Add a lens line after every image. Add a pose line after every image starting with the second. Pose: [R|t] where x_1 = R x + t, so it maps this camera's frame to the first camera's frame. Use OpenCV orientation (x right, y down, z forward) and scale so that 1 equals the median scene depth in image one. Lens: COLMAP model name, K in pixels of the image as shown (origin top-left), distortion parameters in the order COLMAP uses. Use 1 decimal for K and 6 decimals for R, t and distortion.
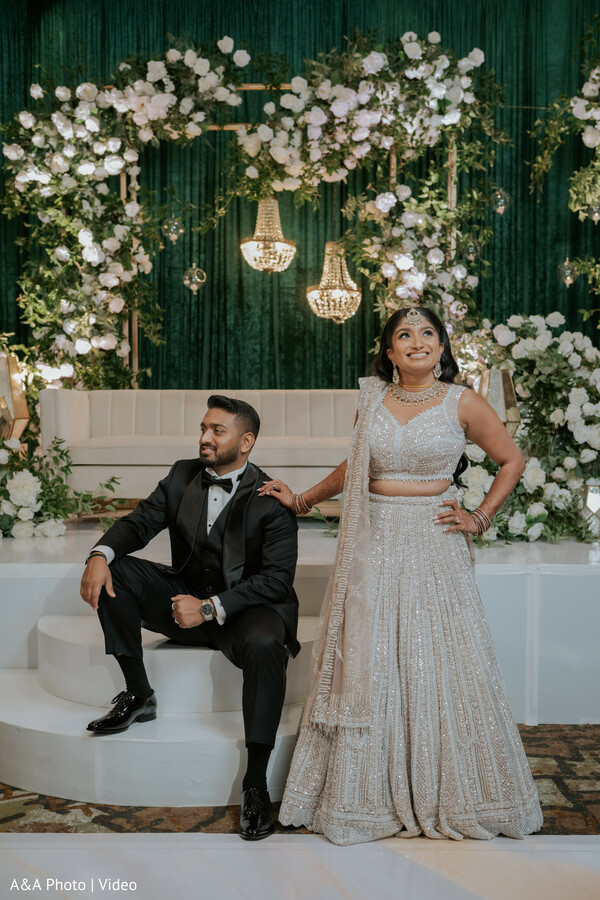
lens RADIAL K [[1088.7, 0, 298.8], [0, 1088.7, 452.1], [0, 0, 1]] dist [-0.000728, 0.000000]
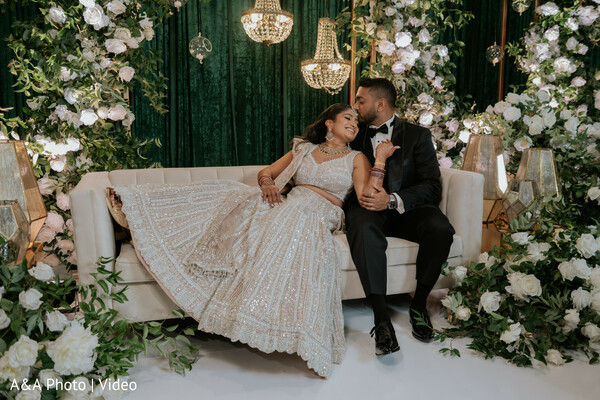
lens RADIAL K [[526.9, 0, 302.2], [0, 526.9, 195.3], [0, 0, 1]] dist [-0.002349, -0.011600]
pose [[0.949298, -0.049390, 0.310474, -0.167448], [0.014366, 0.993366, 0.114098, -0.079540], [-0.314049, -0.103852, 0.943710, 0.506283]]
